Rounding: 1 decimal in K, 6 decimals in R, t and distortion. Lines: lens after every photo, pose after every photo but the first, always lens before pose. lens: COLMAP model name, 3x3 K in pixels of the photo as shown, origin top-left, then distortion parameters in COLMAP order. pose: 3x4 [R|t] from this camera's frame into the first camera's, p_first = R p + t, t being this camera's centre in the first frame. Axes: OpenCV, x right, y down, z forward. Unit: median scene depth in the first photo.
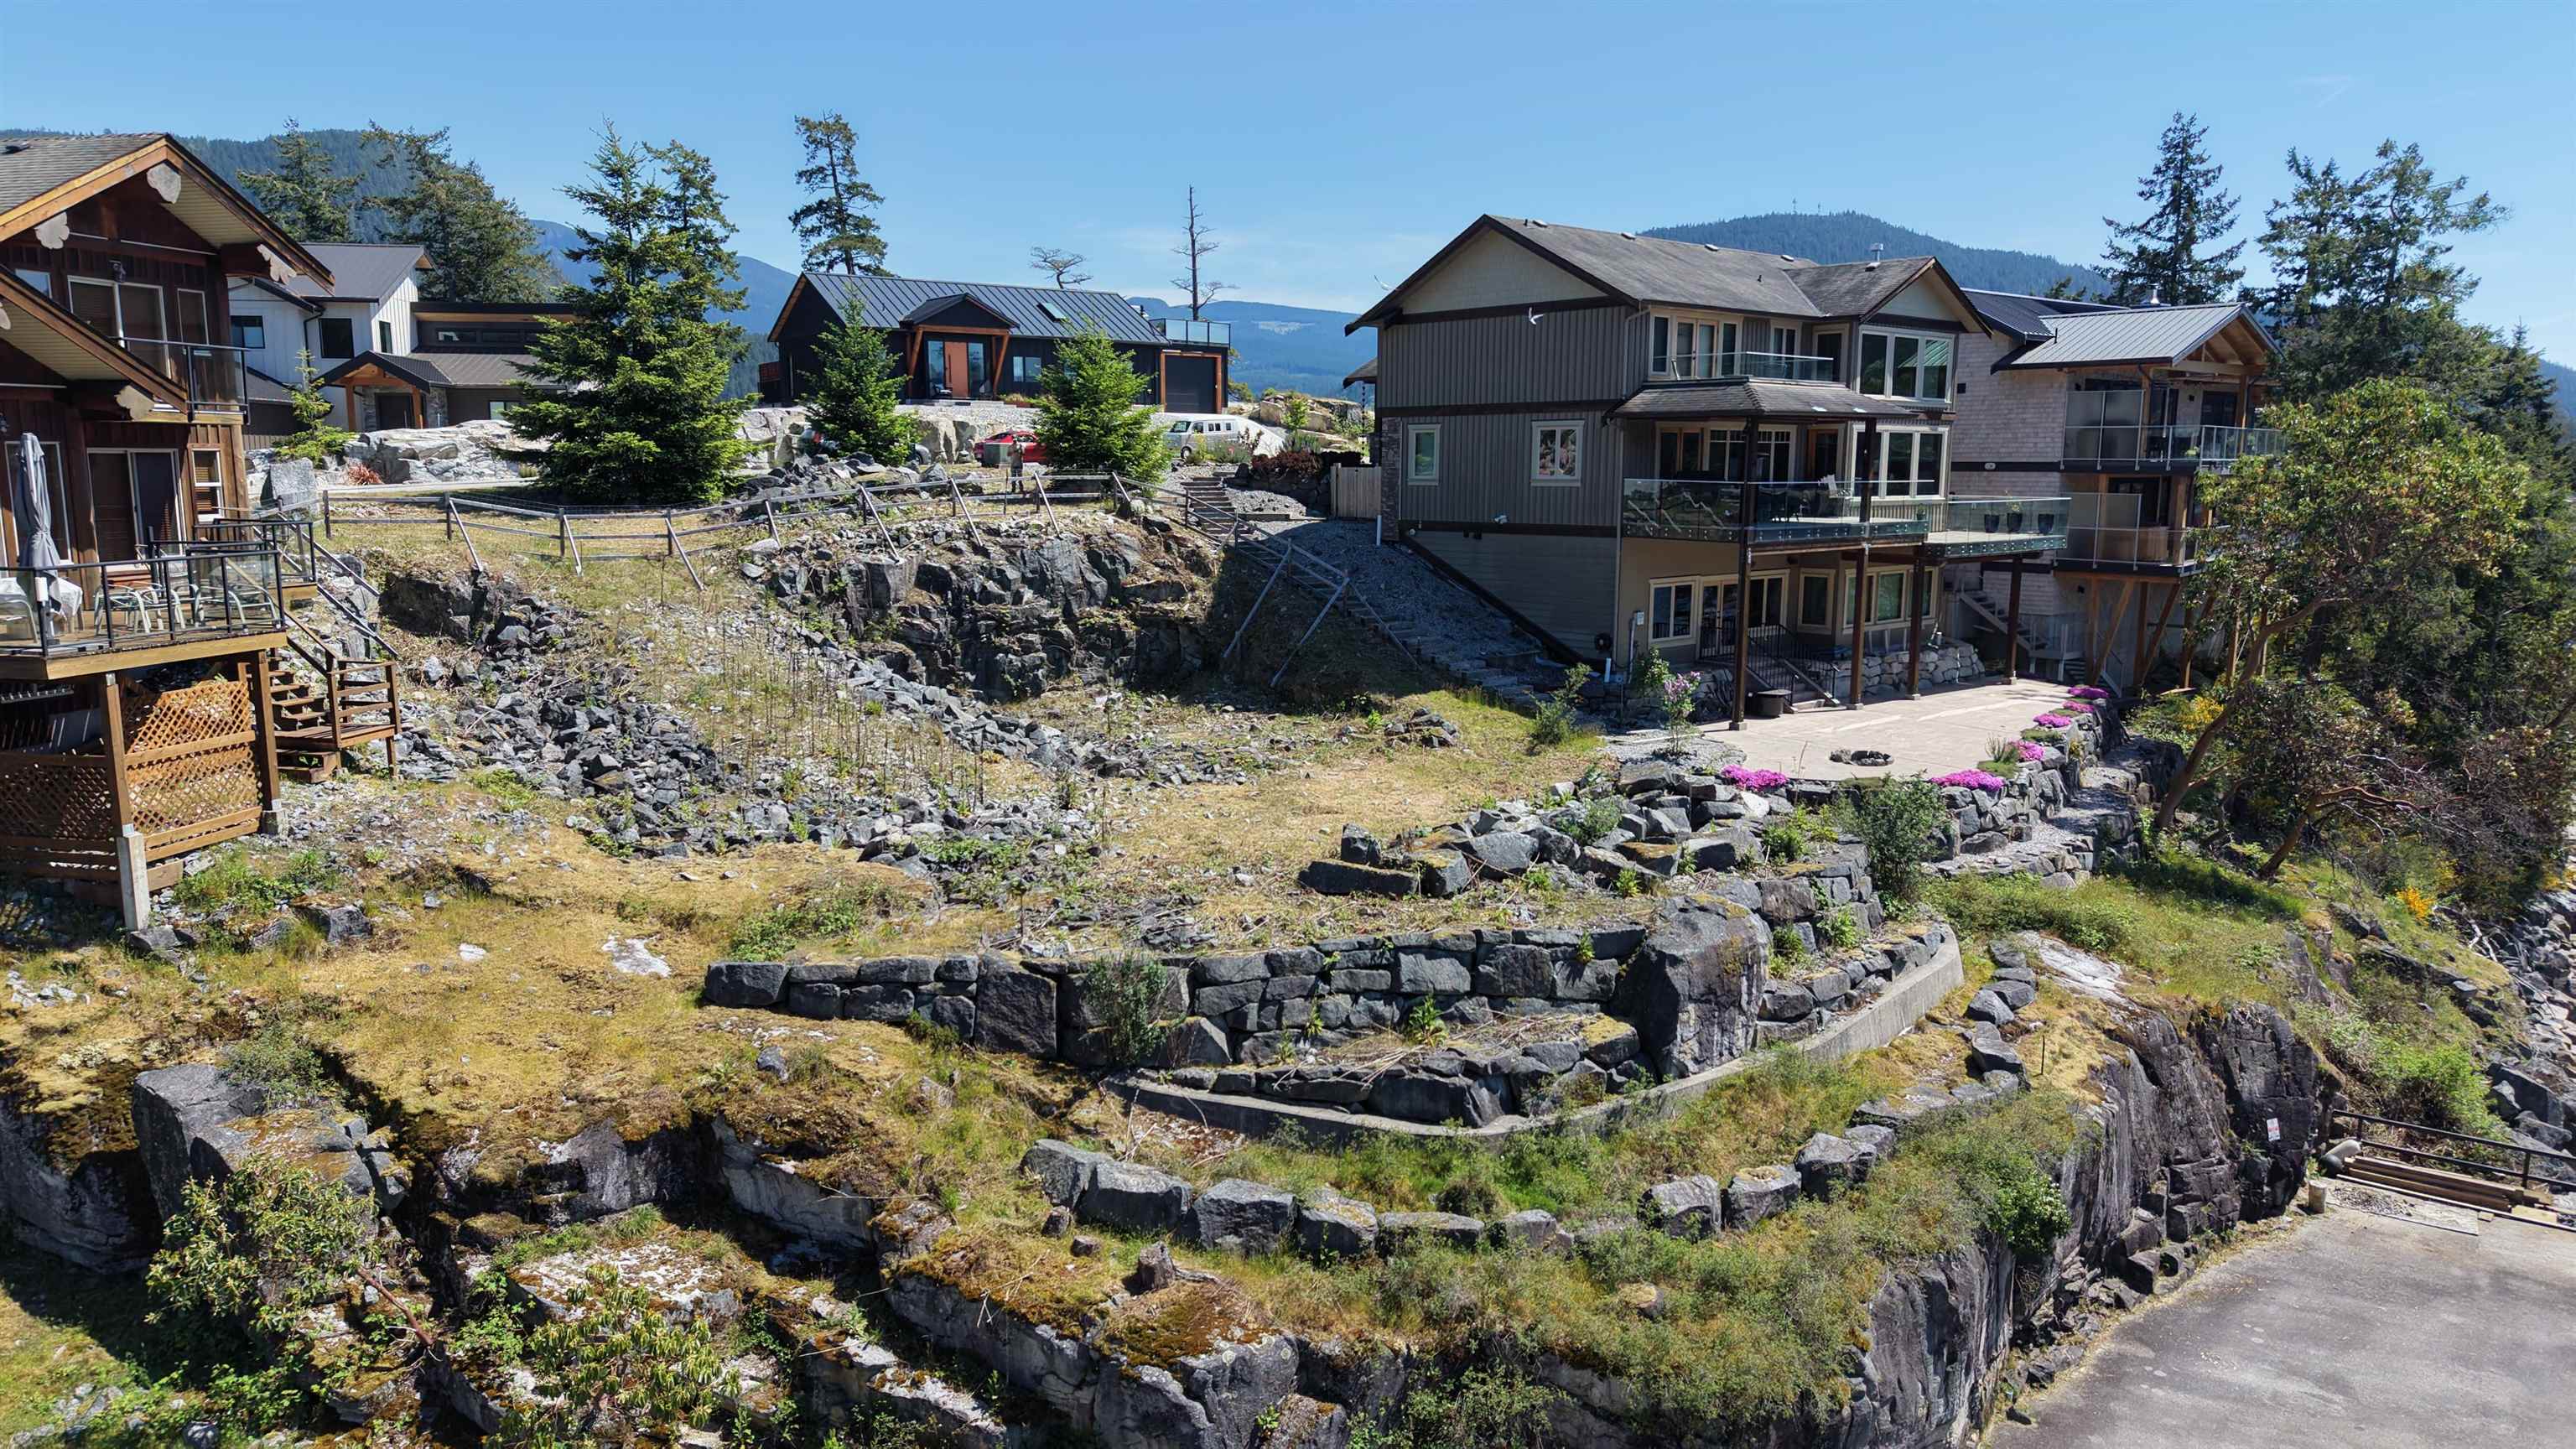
lens RADIAL K [[1701.6, 0, 1278.7], [0, 1701.6, 733.7], [0, 0, 1]] dist [0.069821, -0.107008]
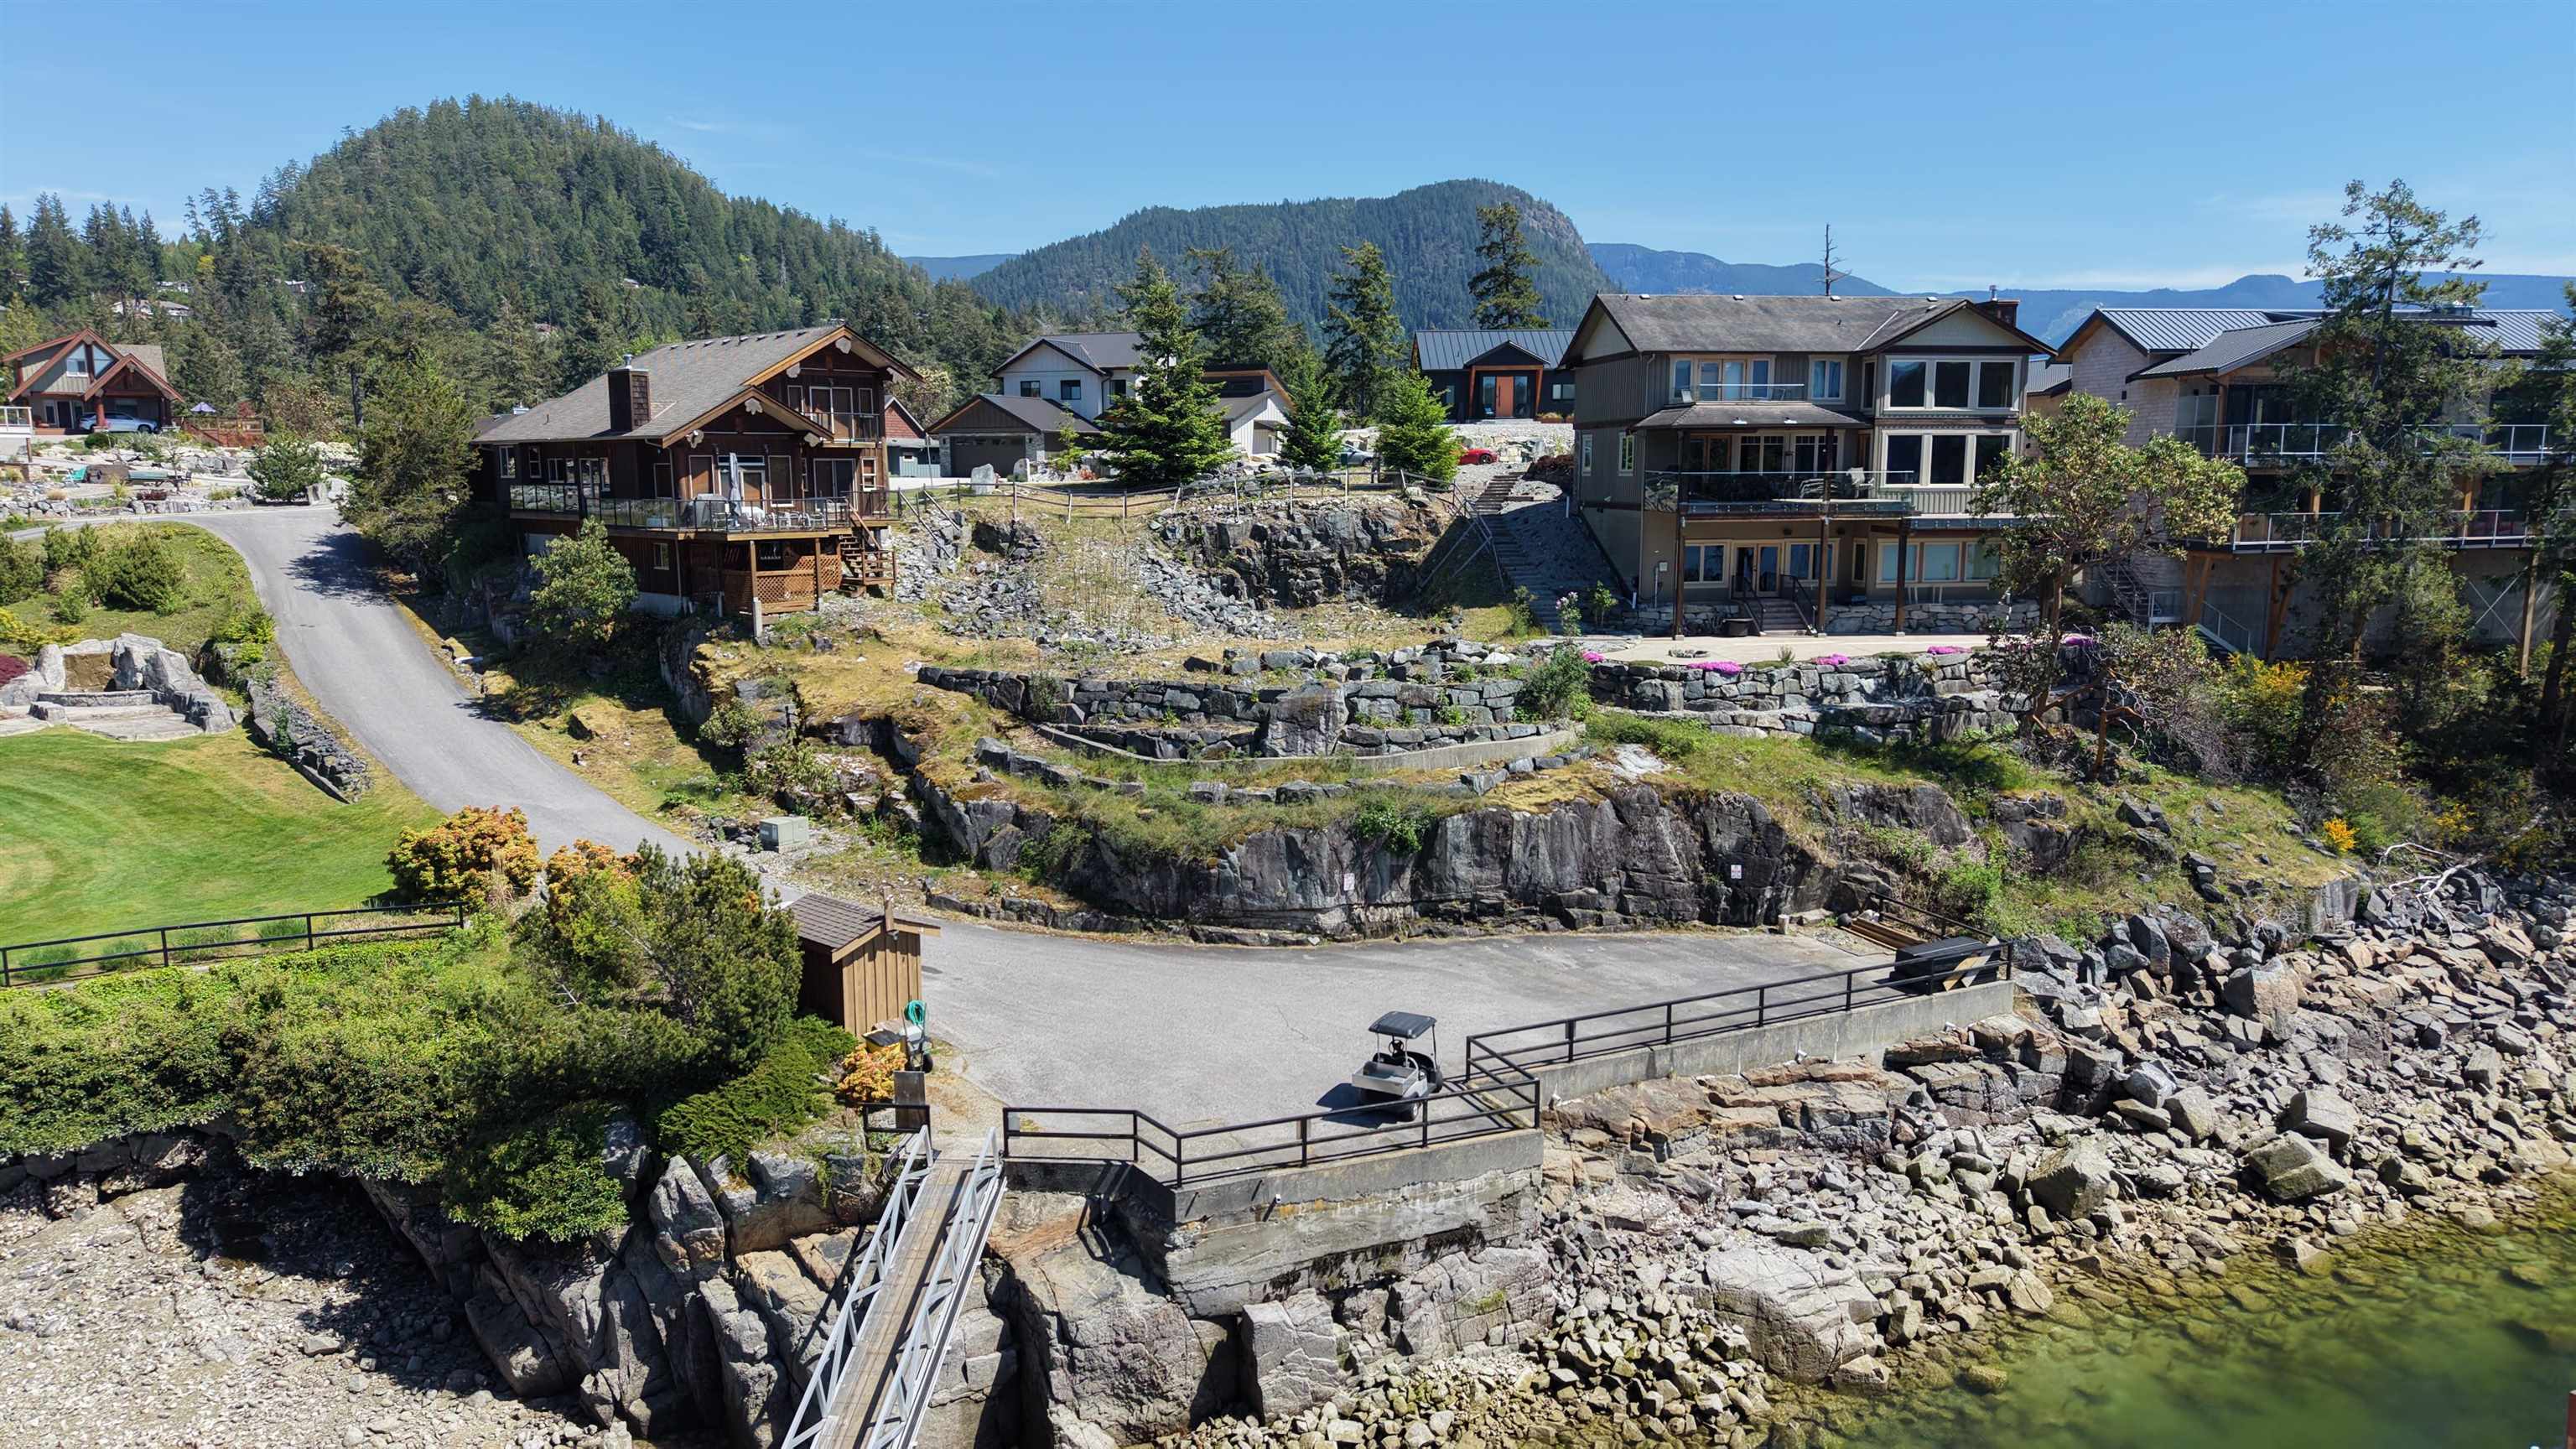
lens RADIAL K [[1701.6, 0, 1278.7], [0, 1701.6, 733.7], [0, 0, 1]] dist [0.069821, -0.107008]
pose [[0.833342, 0.079289, -0.547041, 0.778558], [-0.081385, 0.996473, 0.020451, 0.074150], [0.546733, 0.027479, 0.836856, -0.413035]]
